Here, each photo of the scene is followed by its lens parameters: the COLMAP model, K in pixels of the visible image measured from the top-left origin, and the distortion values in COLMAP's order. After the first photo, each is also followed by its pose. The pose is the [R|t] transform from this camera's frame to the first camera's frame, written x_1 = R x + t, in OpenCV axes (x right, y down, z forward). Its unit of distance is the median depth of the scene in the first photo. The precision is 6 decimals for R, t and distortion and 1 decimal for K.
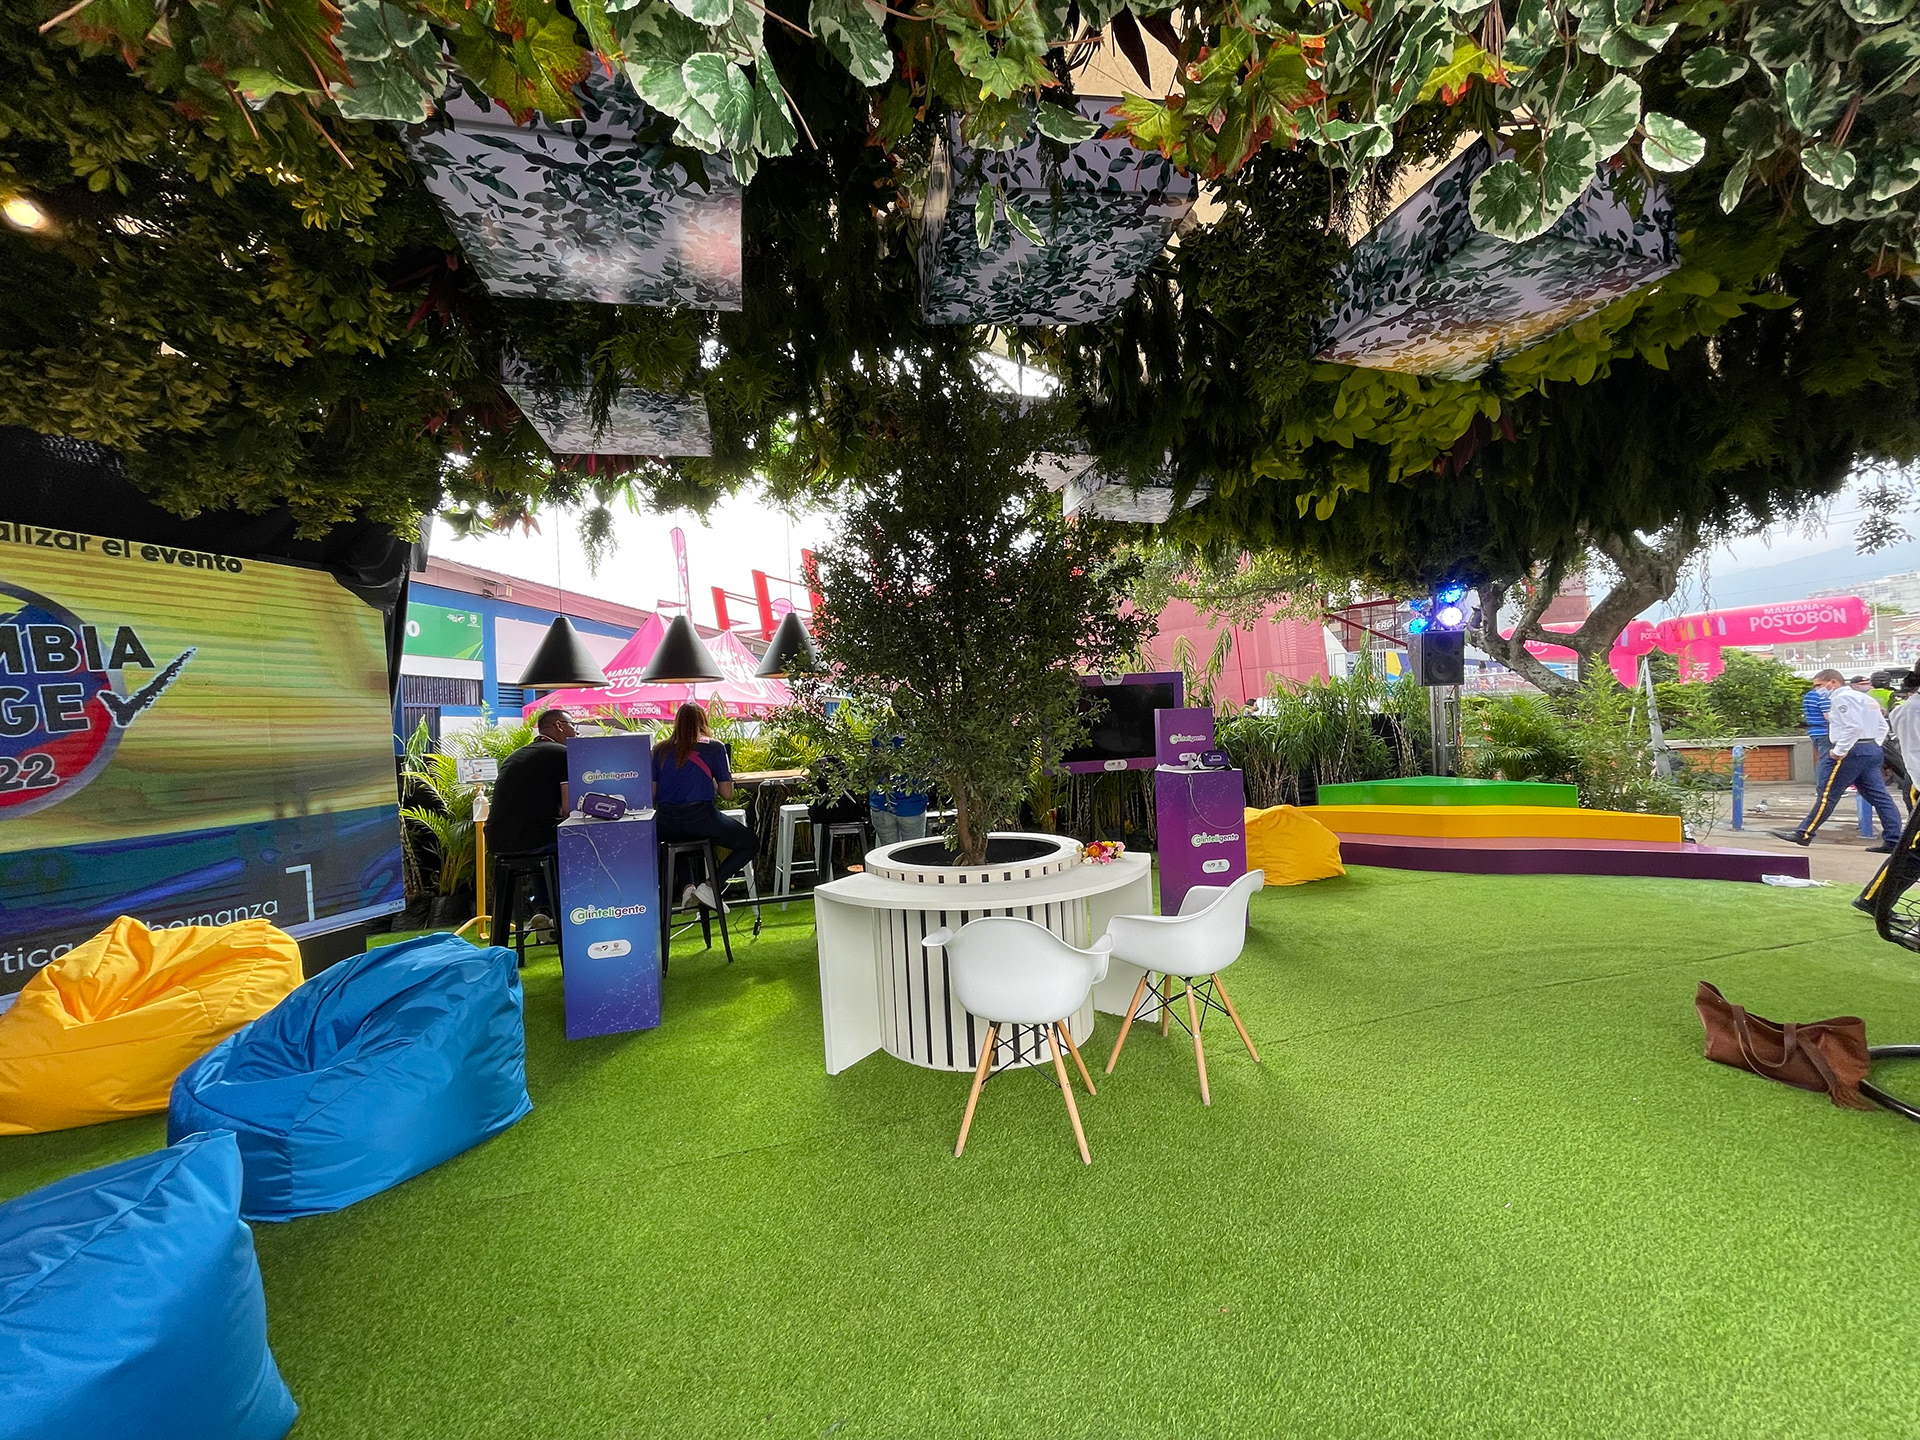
lens RADIAL K [[778.7, 0, 961.8], [0, 778.7, 716.4], [0, 0, 1]] dist [-0.000901, 0.000002]
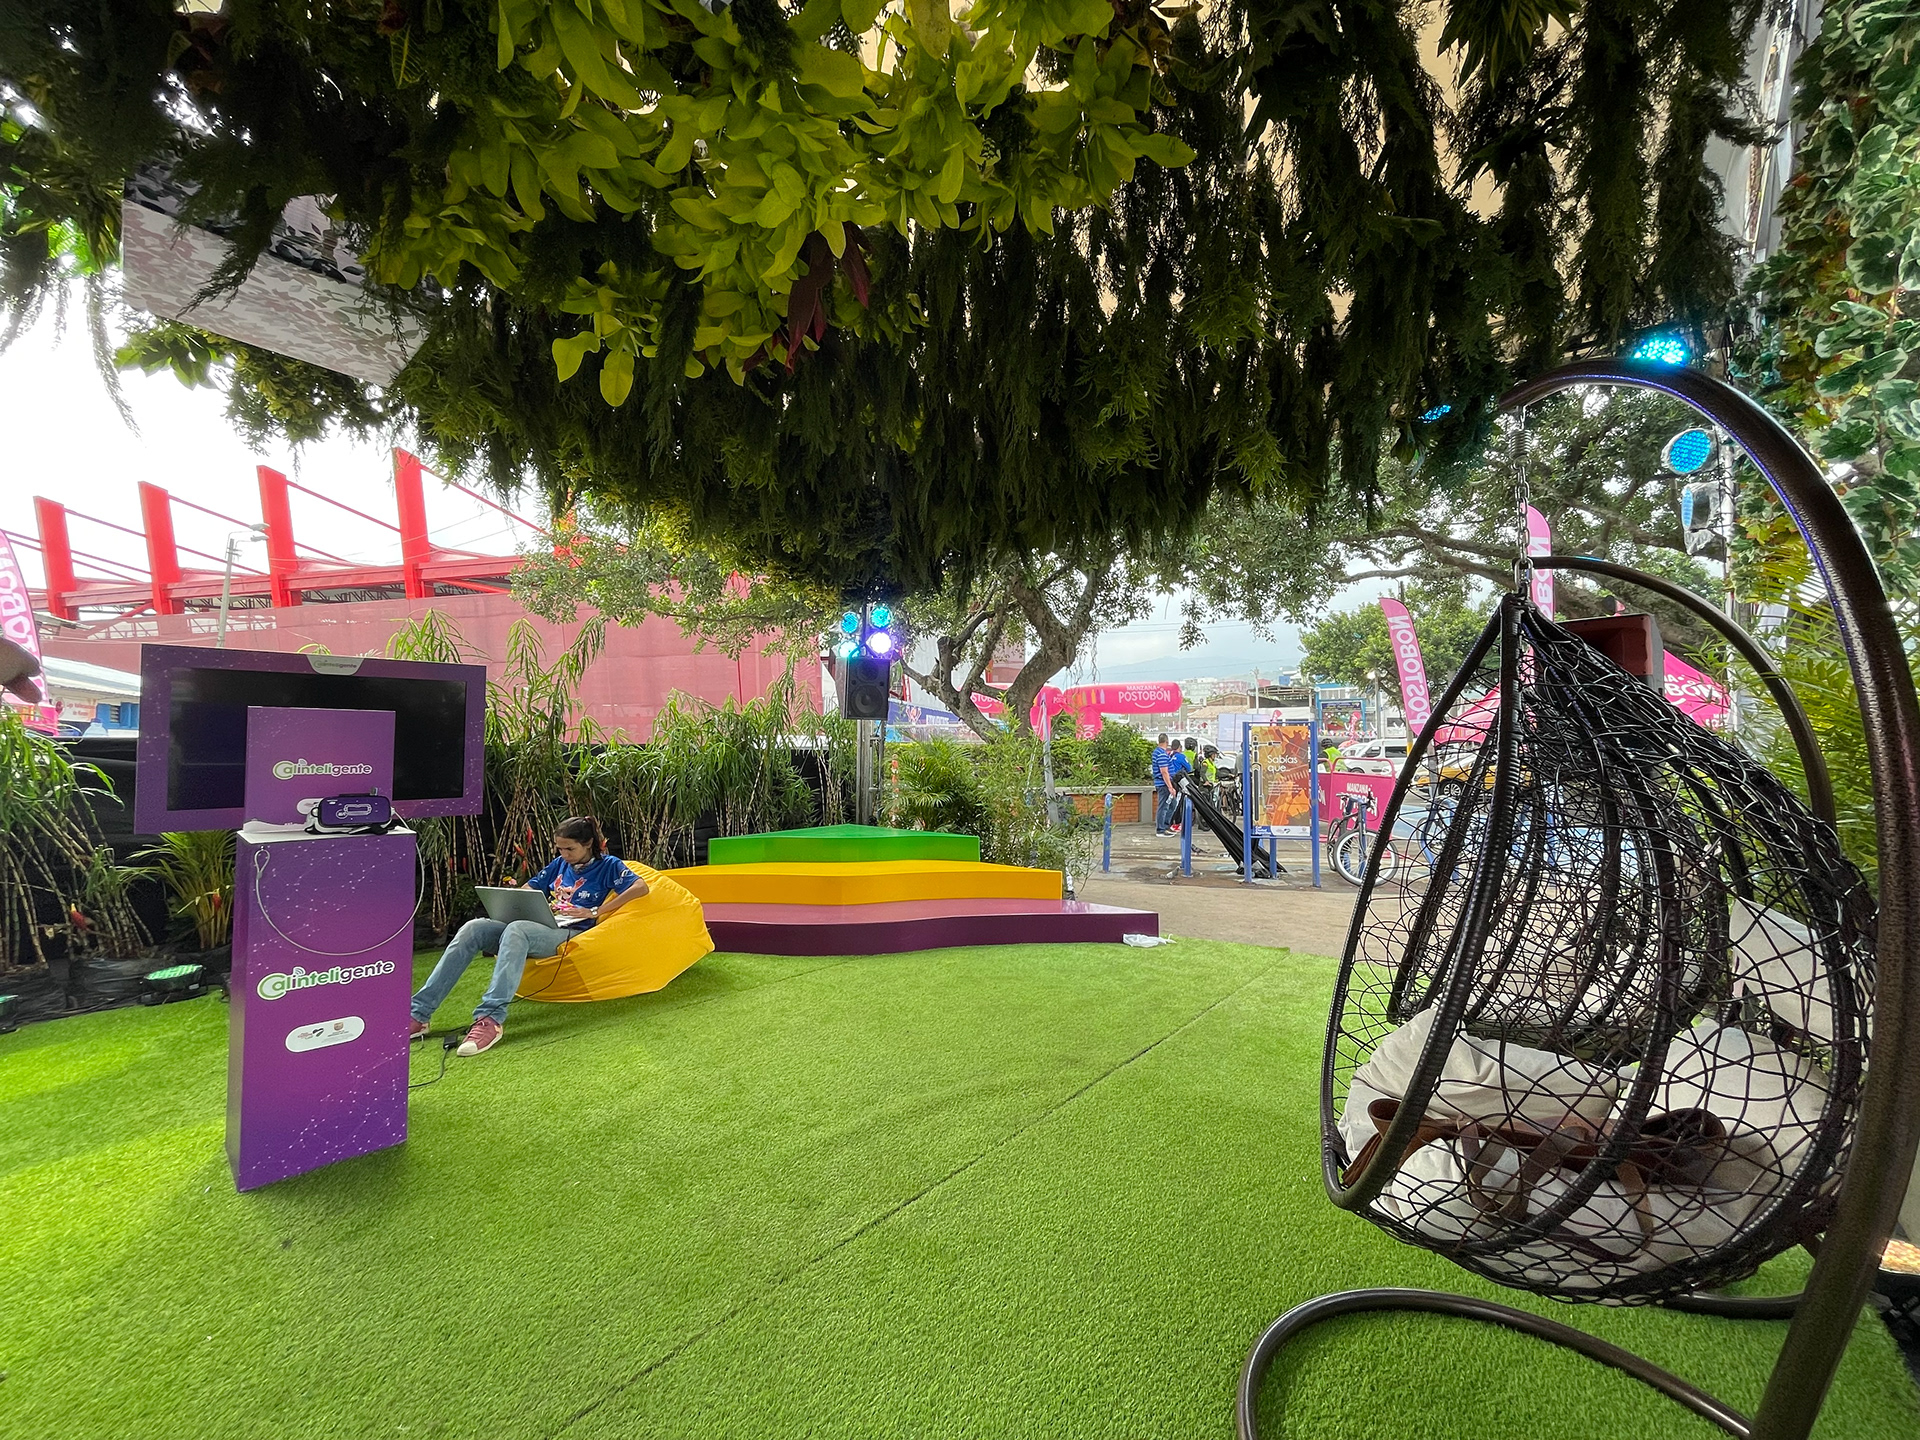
lens RADIAL K [[778.7, 0, 961.8], [0, 778.7, 716.4], [0, 0, 1]] dist [-0.000901, 0.000002]
pose [[0.825998, 0.070589, 0.559235, 0.329970], [-0.044692, 0.997206, -0.059859, 0.005700], [-0.561898, 0.024450, 0.826845, 0.332514]]
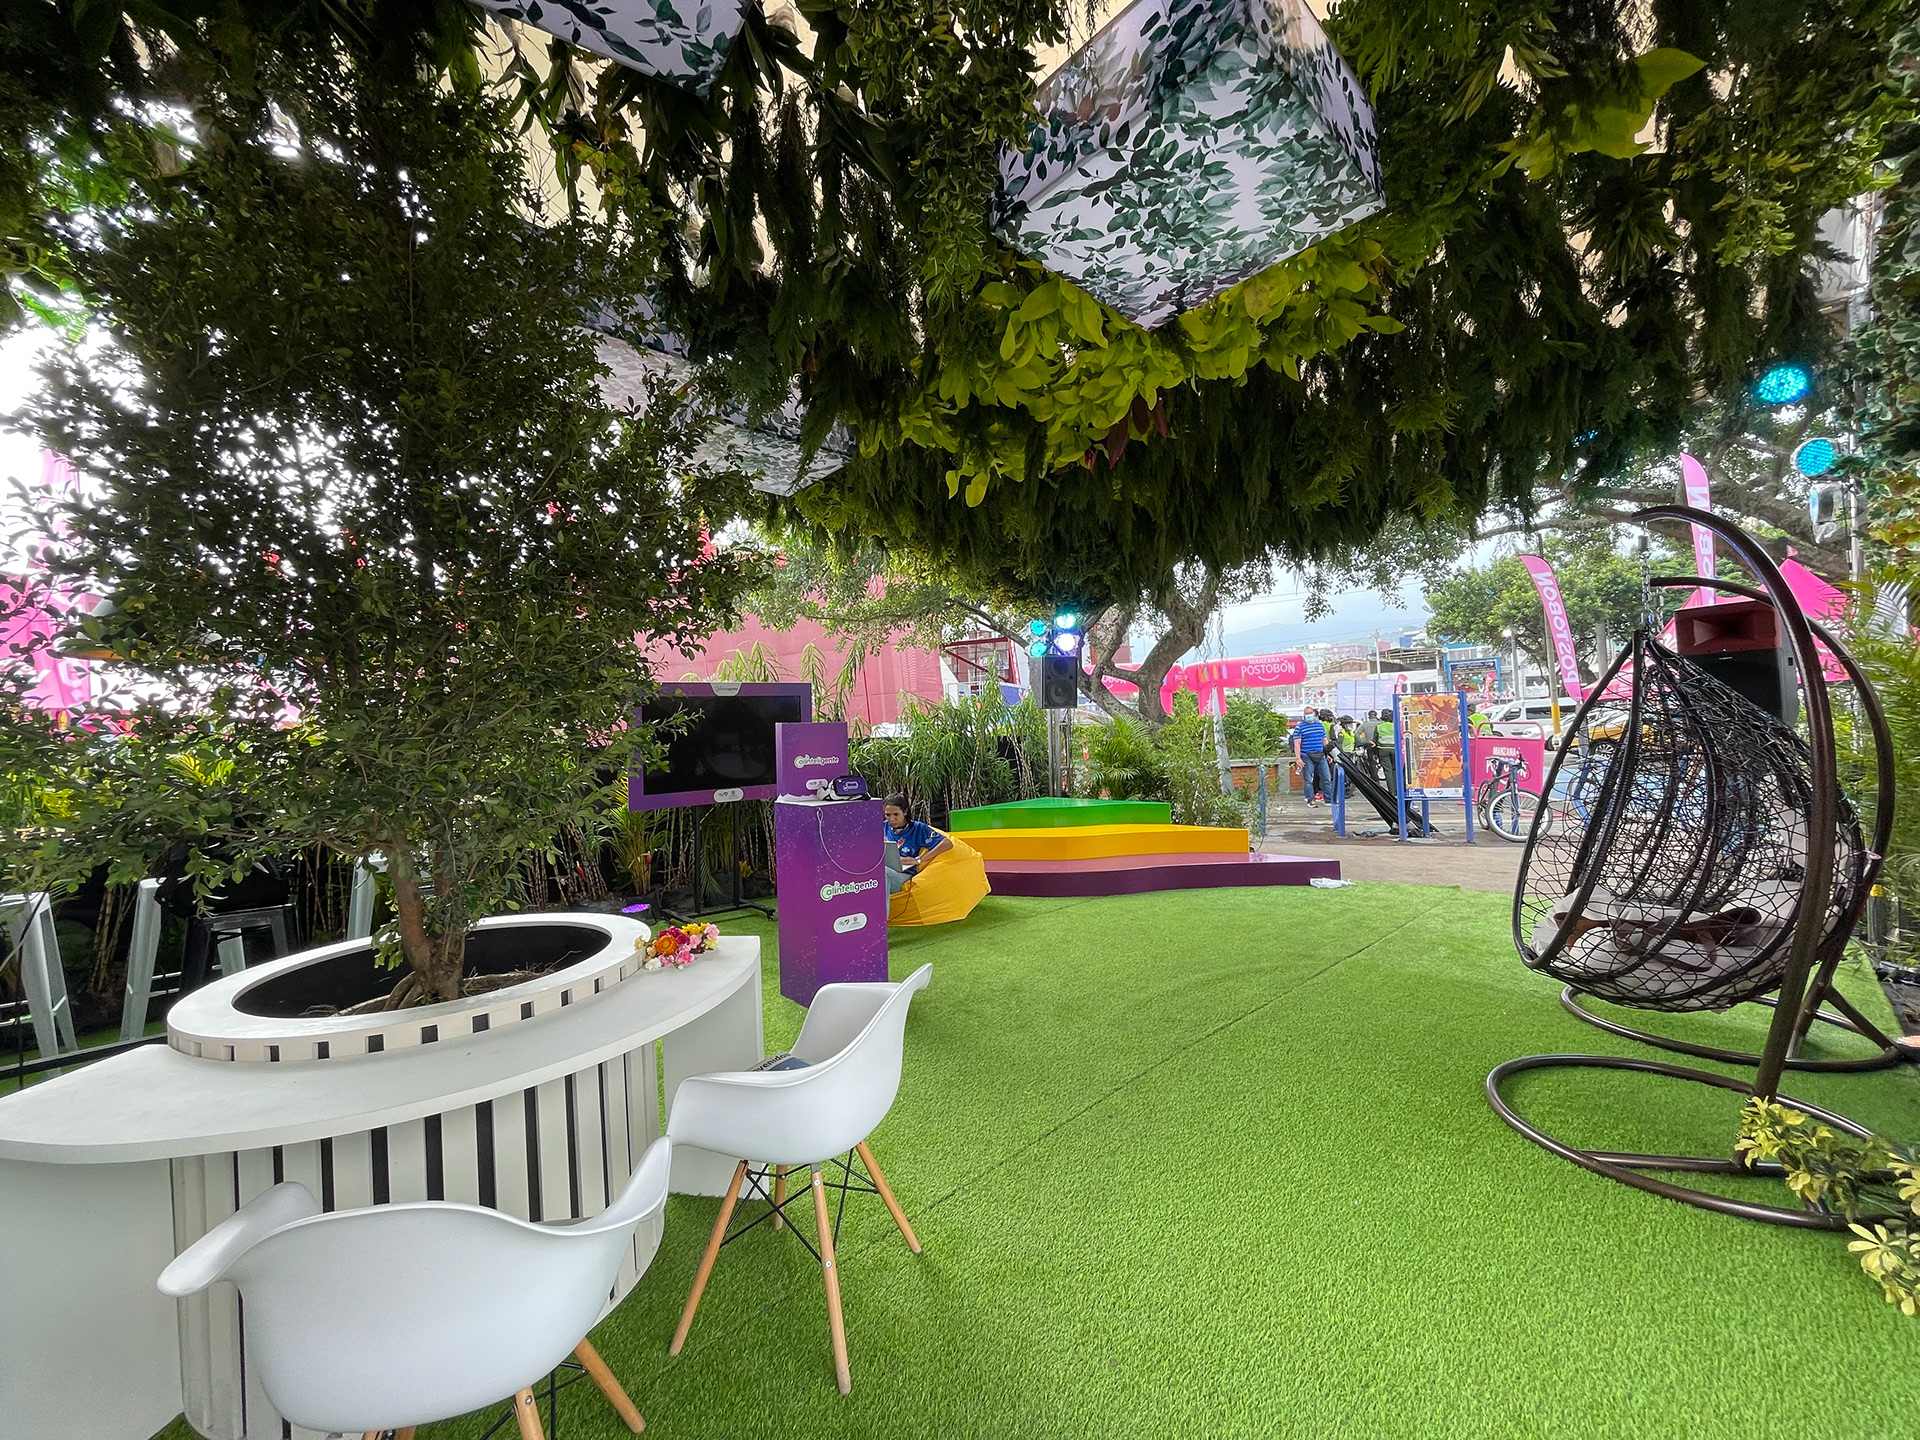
lens RADIAL K [[778.7, 0, 961.8], [0, 778.7, 716.4], [0, 0, 1]] dist [-0.000901, 0.000002]
pose [[0.892148, 0.019944, 0.451302, 0.060704], [-0.005476, 0.999429, -0.033342, 0.008288], [-0.451710, 0.027275, 0.891748, 0.216255]]
